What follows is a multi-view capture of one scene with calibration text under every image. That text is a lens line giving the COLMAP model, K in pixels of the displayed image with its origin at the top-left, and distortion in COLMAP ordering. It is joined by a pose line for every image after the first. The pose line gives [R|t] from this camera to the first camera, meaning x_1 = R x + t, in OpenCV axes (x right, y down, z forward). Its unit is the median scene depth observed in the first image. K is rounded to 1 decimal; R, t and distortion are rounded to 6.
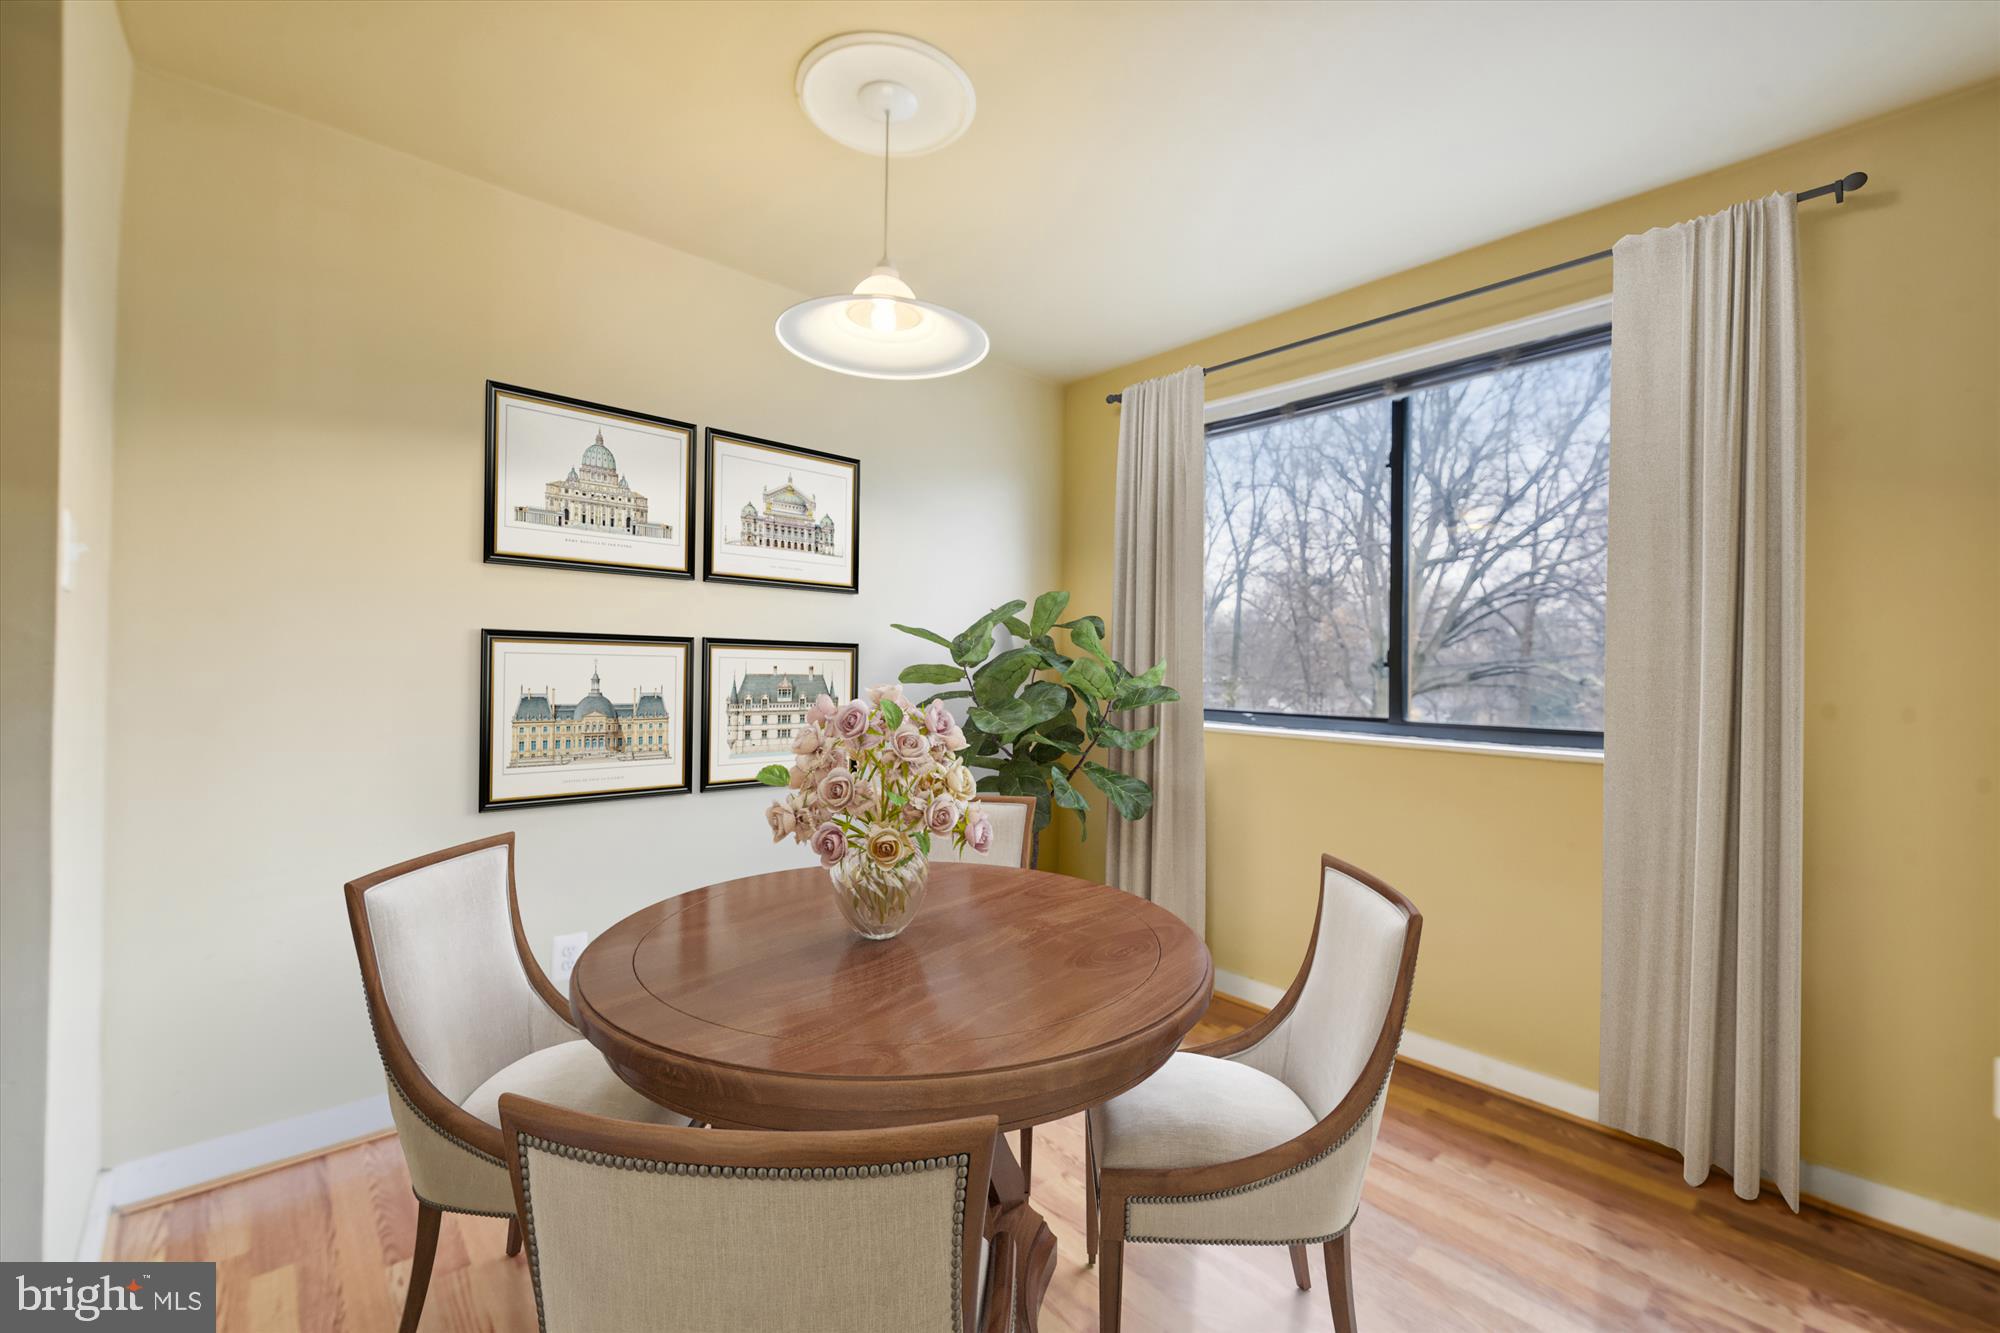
lens RADIAL K [[829.2, 0, 1006.4], [0, 829.2, 660.2], [0, 0, 1]] dist [-0.000381, -0.000193]
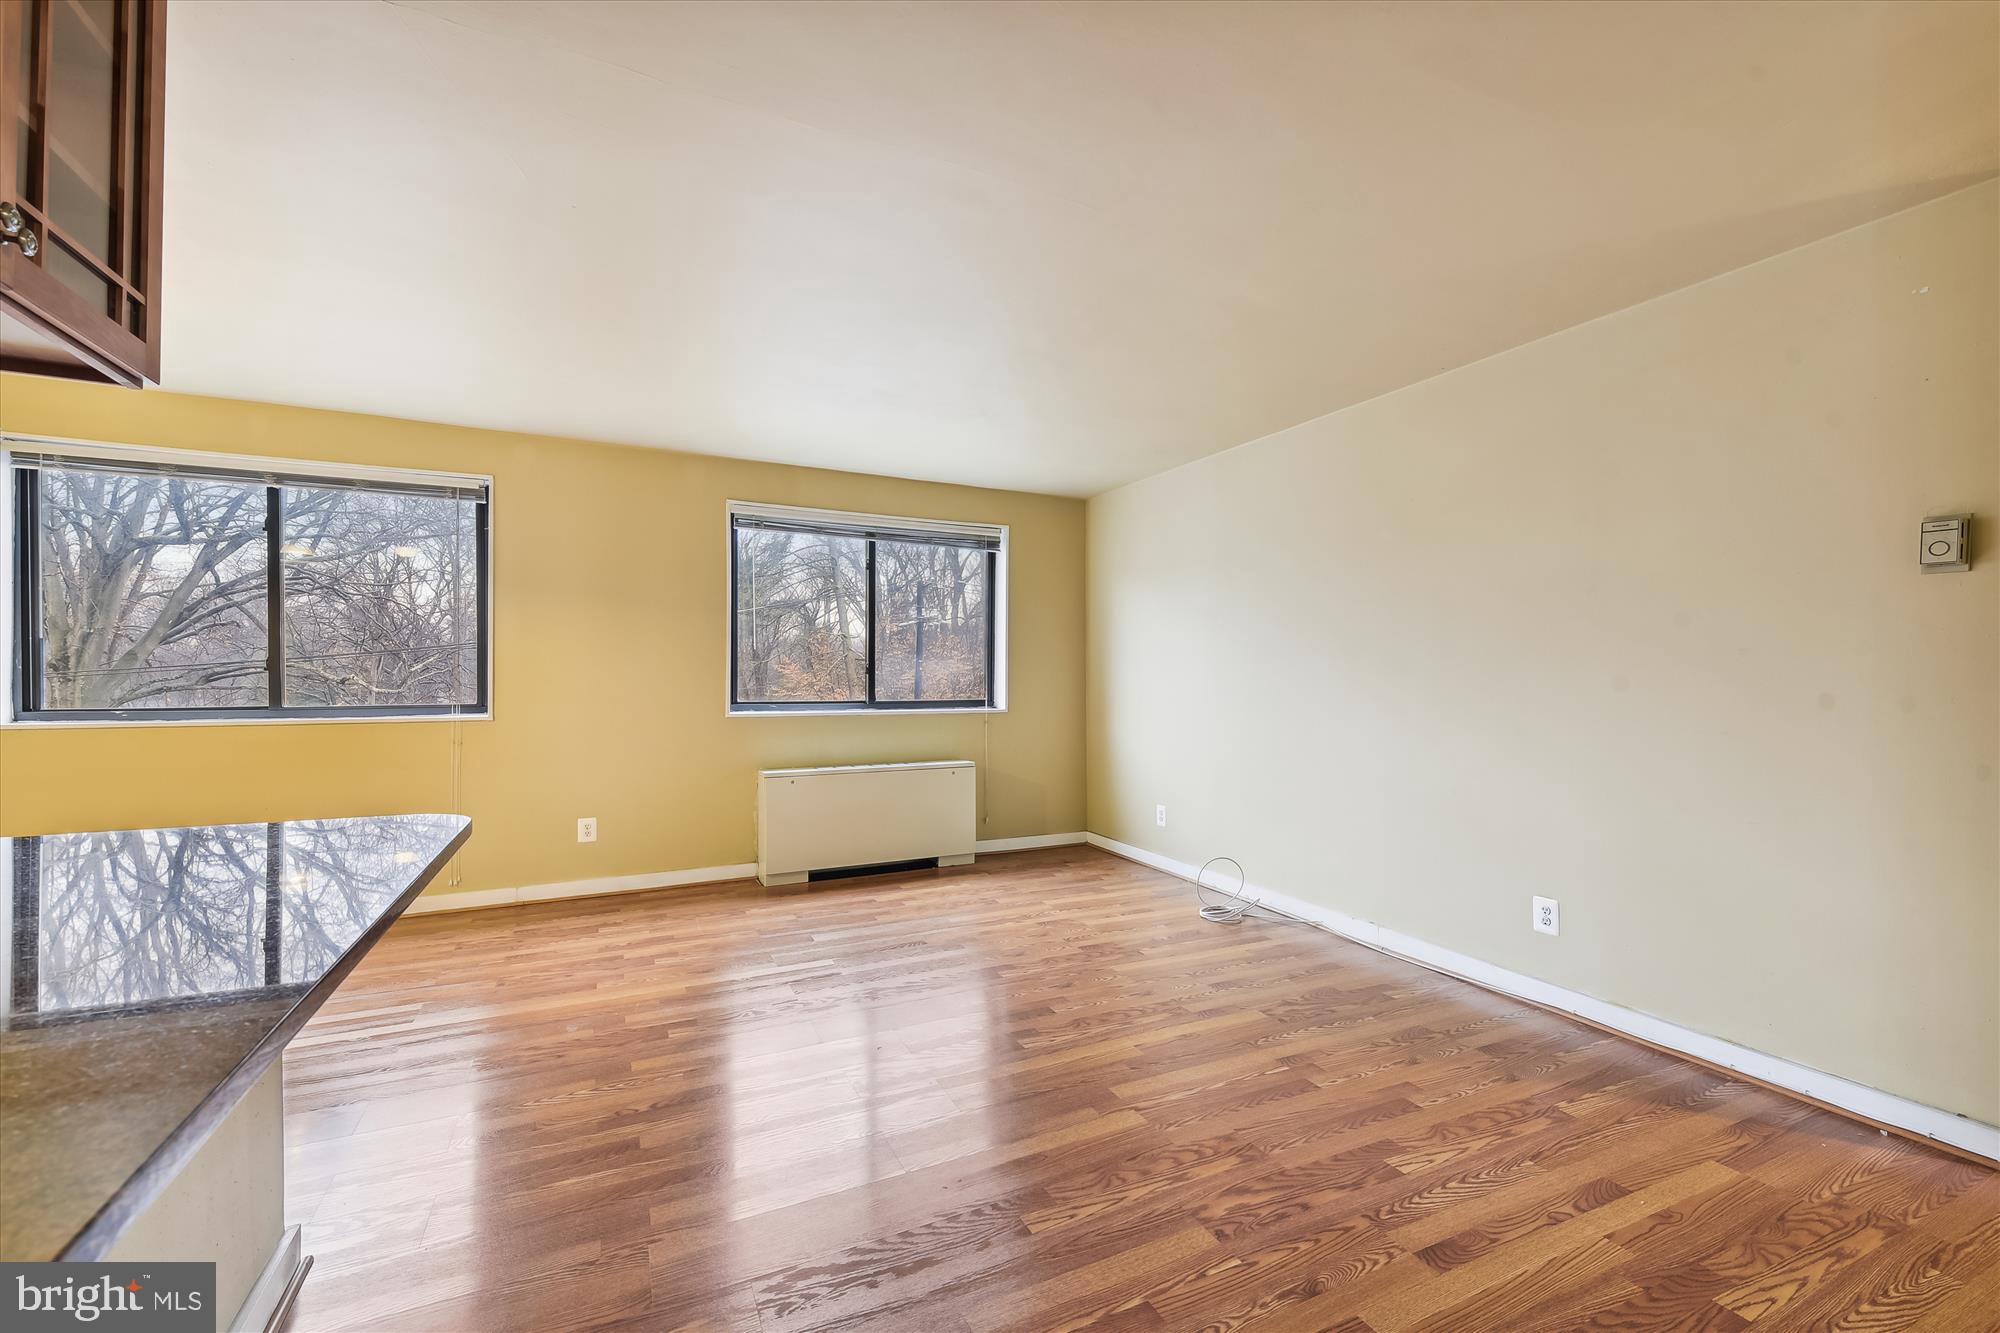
lens RADIAL K [[829.9, 0, 1003.9], [0, 829.9, 676.7], [0, 0, 1]] dist [0.018337, -0.000746]
pose [[0.285450, -0.015915, 0.958261, -0.051419], [-0.004183, 0.999832, 0.017852, -0.001218], [-0.958384, -0.009105, 0.285336, -0.057711]]
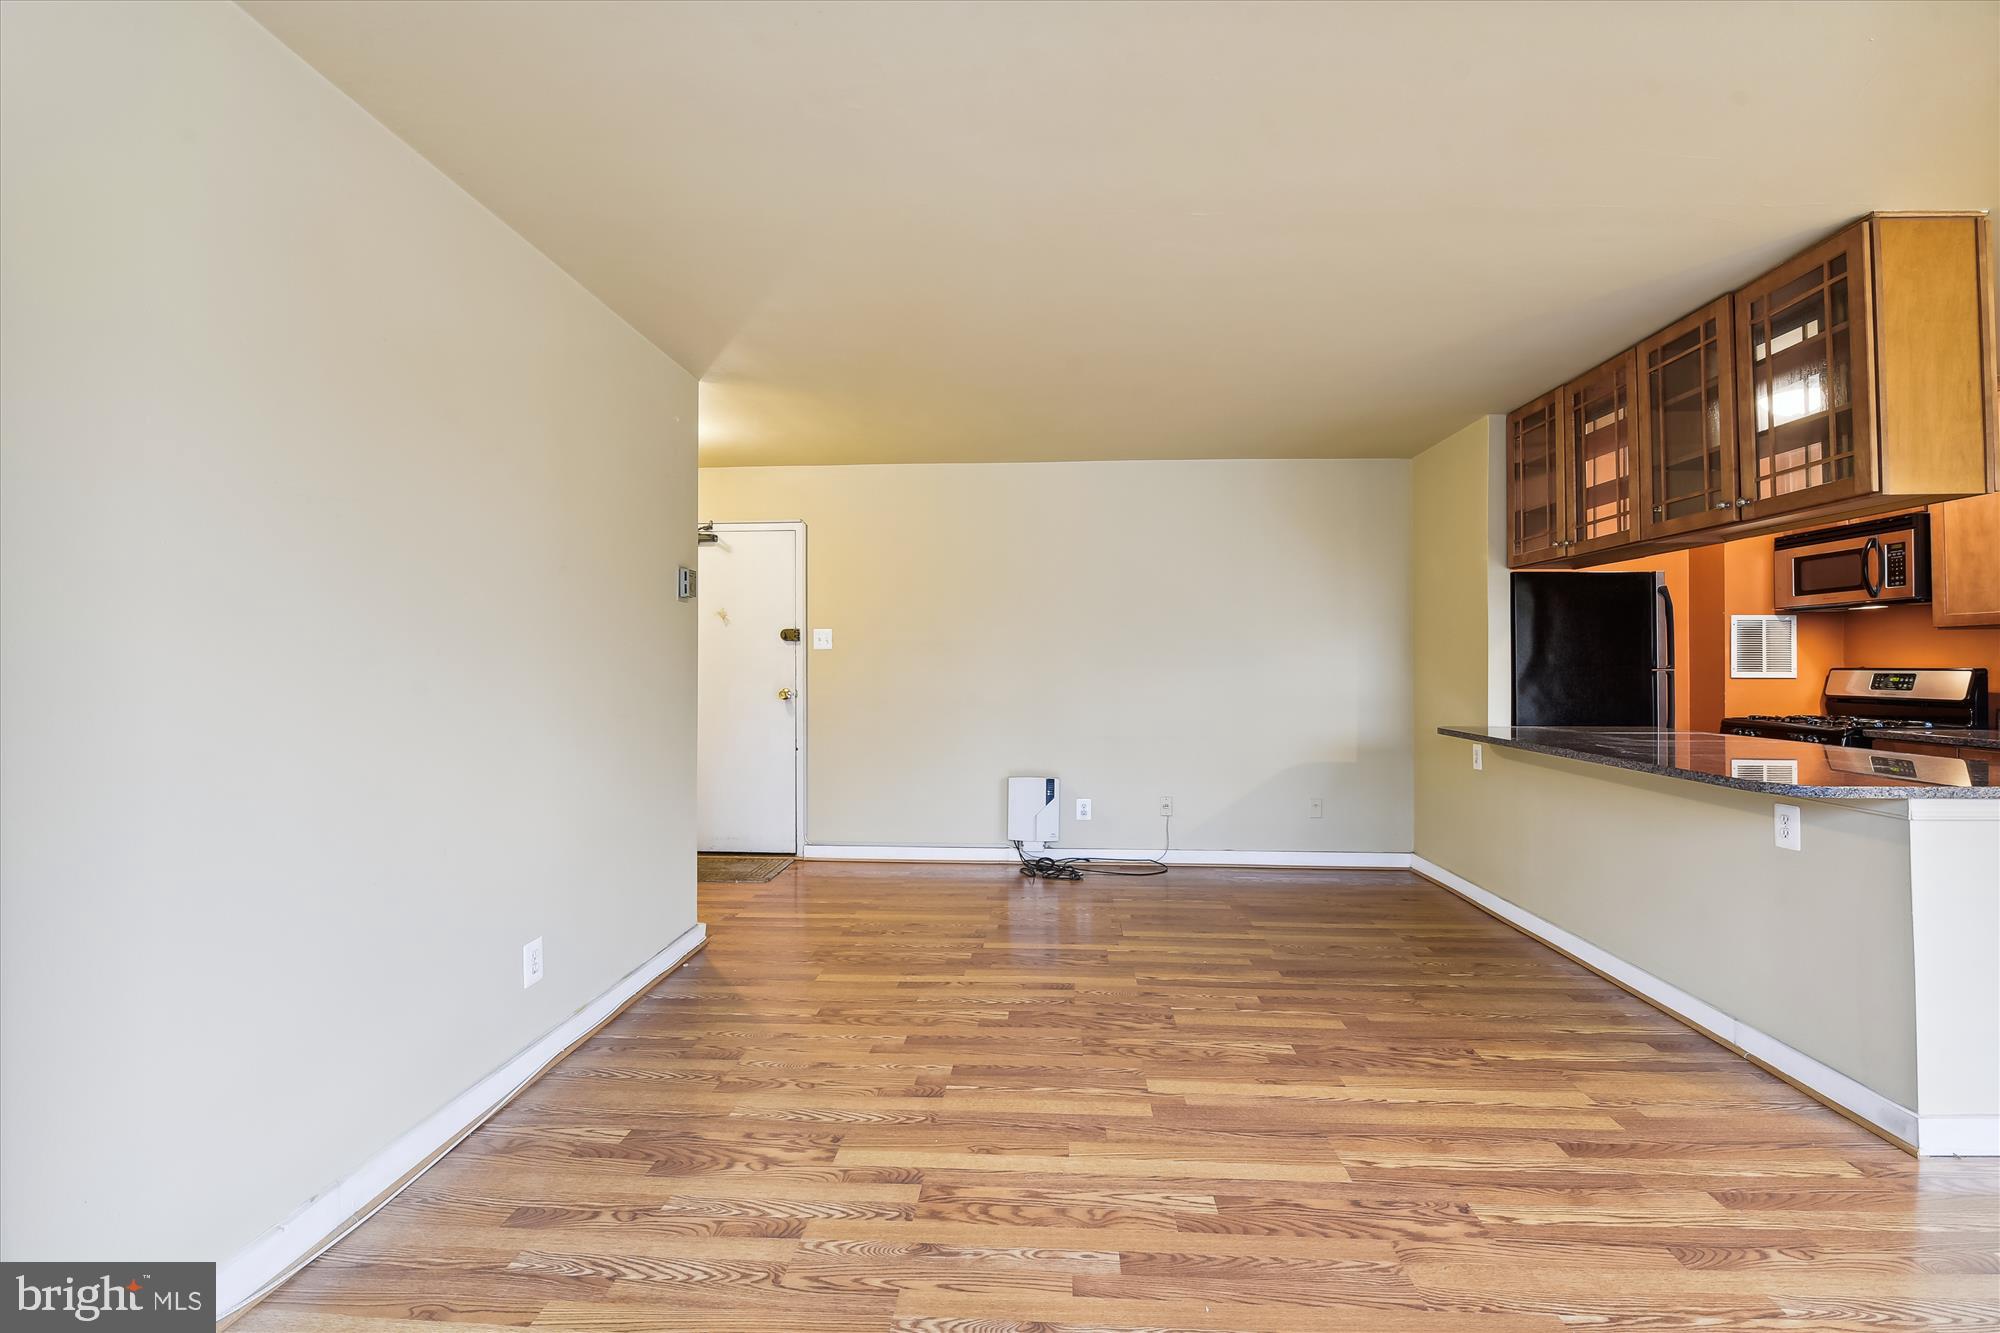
lens RADIAL K [[838.7, 0, 1009.0], [0, 838.7, 658.4], [0, 0, 1]] dist [-0.015548, -0.000642]
pose [[-0.714690, -0.020904, -0.699129, 0.085352], [-0.006892, 0.999715, -0.022847, 0.001032], [0.699408, -0.011510, -0.714630, -0.002040]]
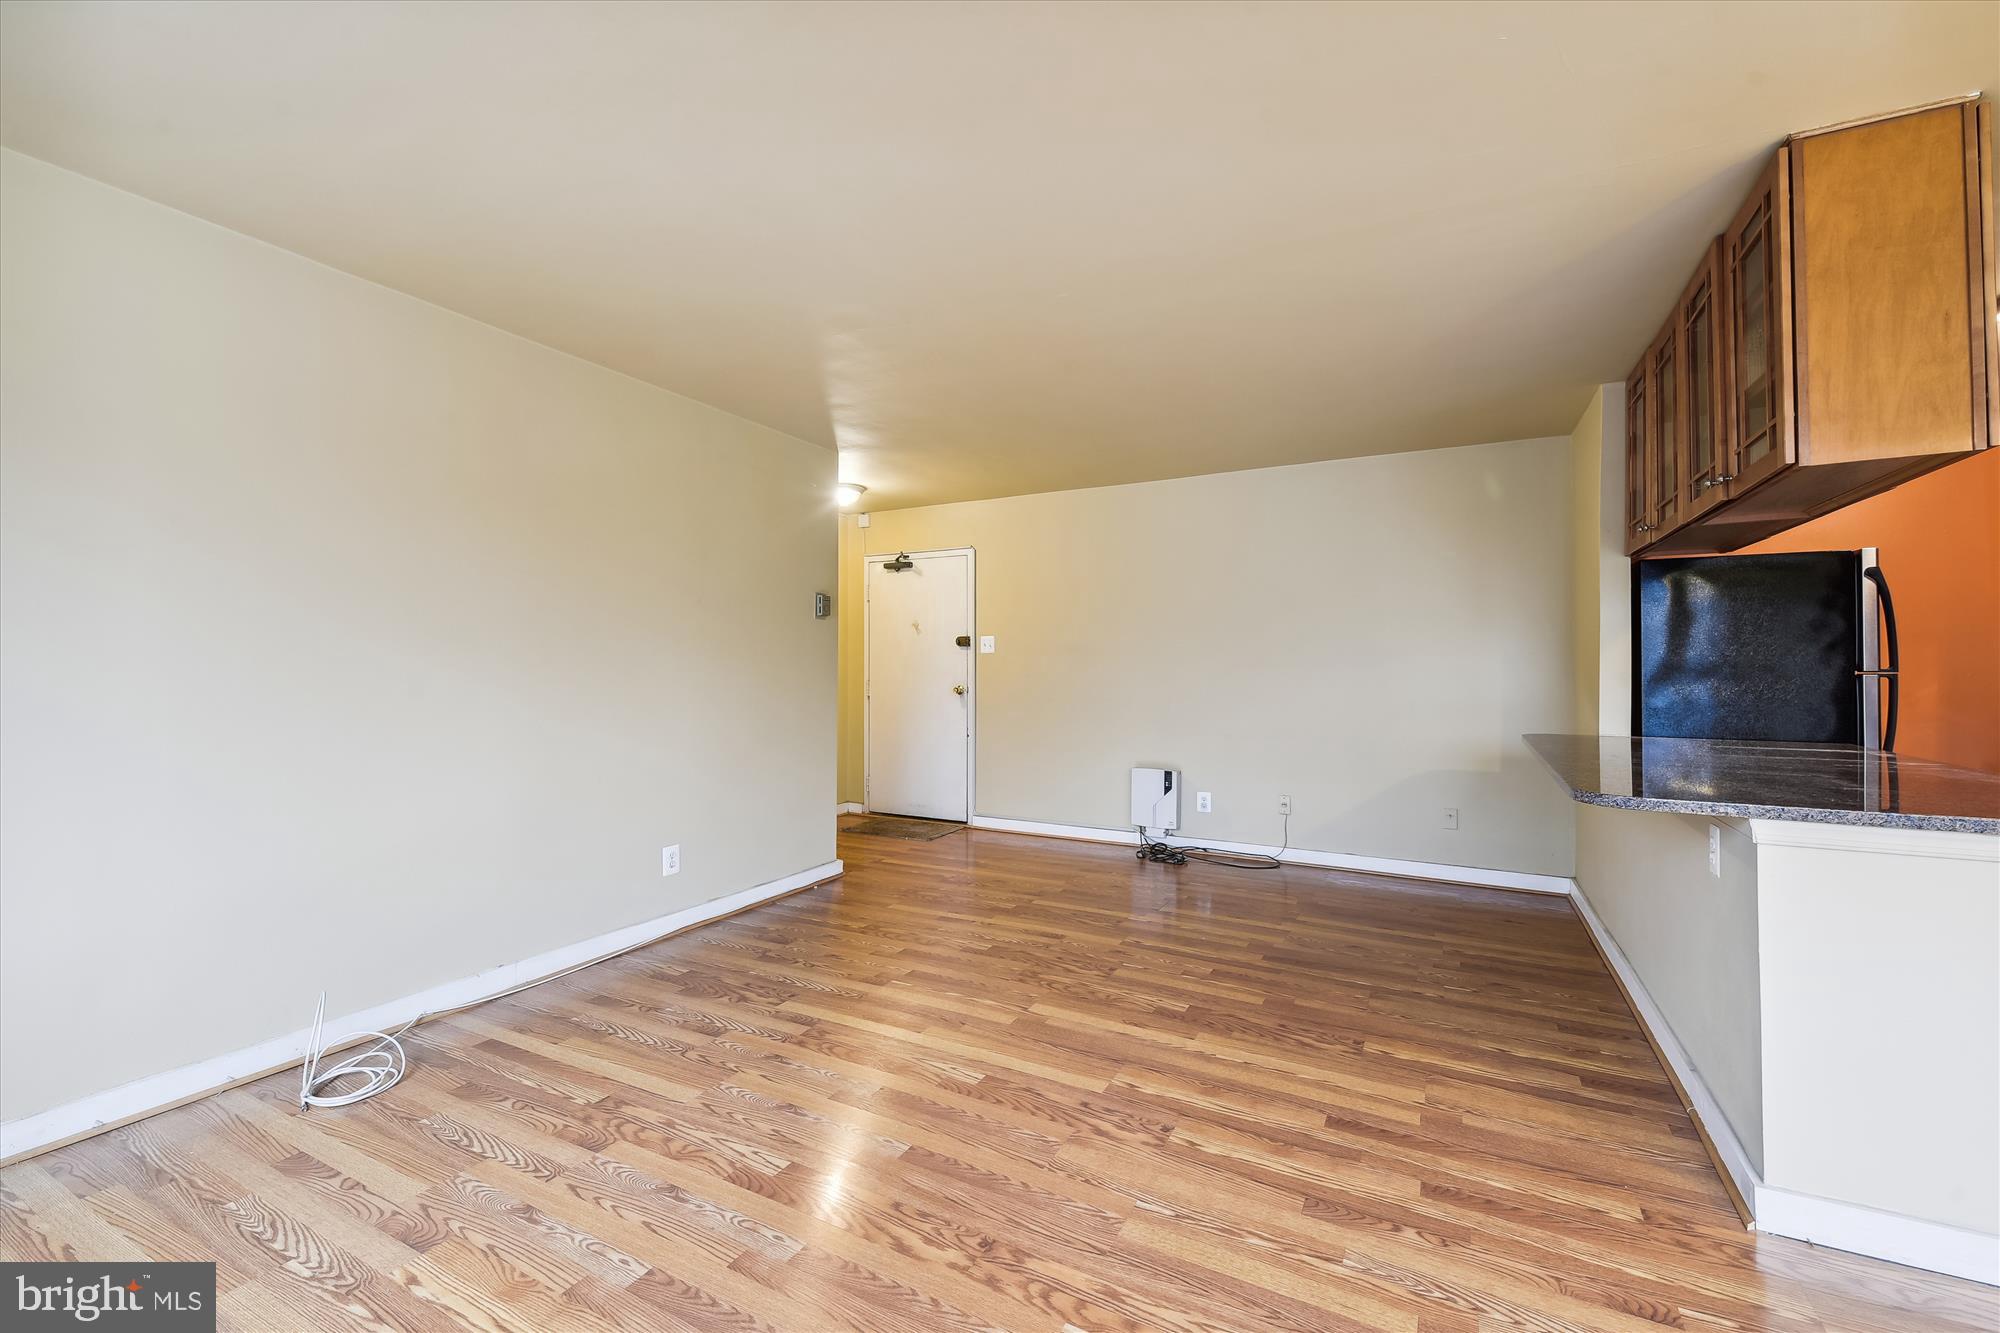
lens RADIAL K [[824.1, 0, 1004.8], [0, 824.1, 660.6], [0, 0, 1]] dist [0.026946, -0.010922]
pose [[-0.942422, -0.019028, -0.333884, 0.056634], [-0.013739, 0.999740, -0.018195, 0.000946], [0.334144, -0.012560, -0.942438, 0.039678]]
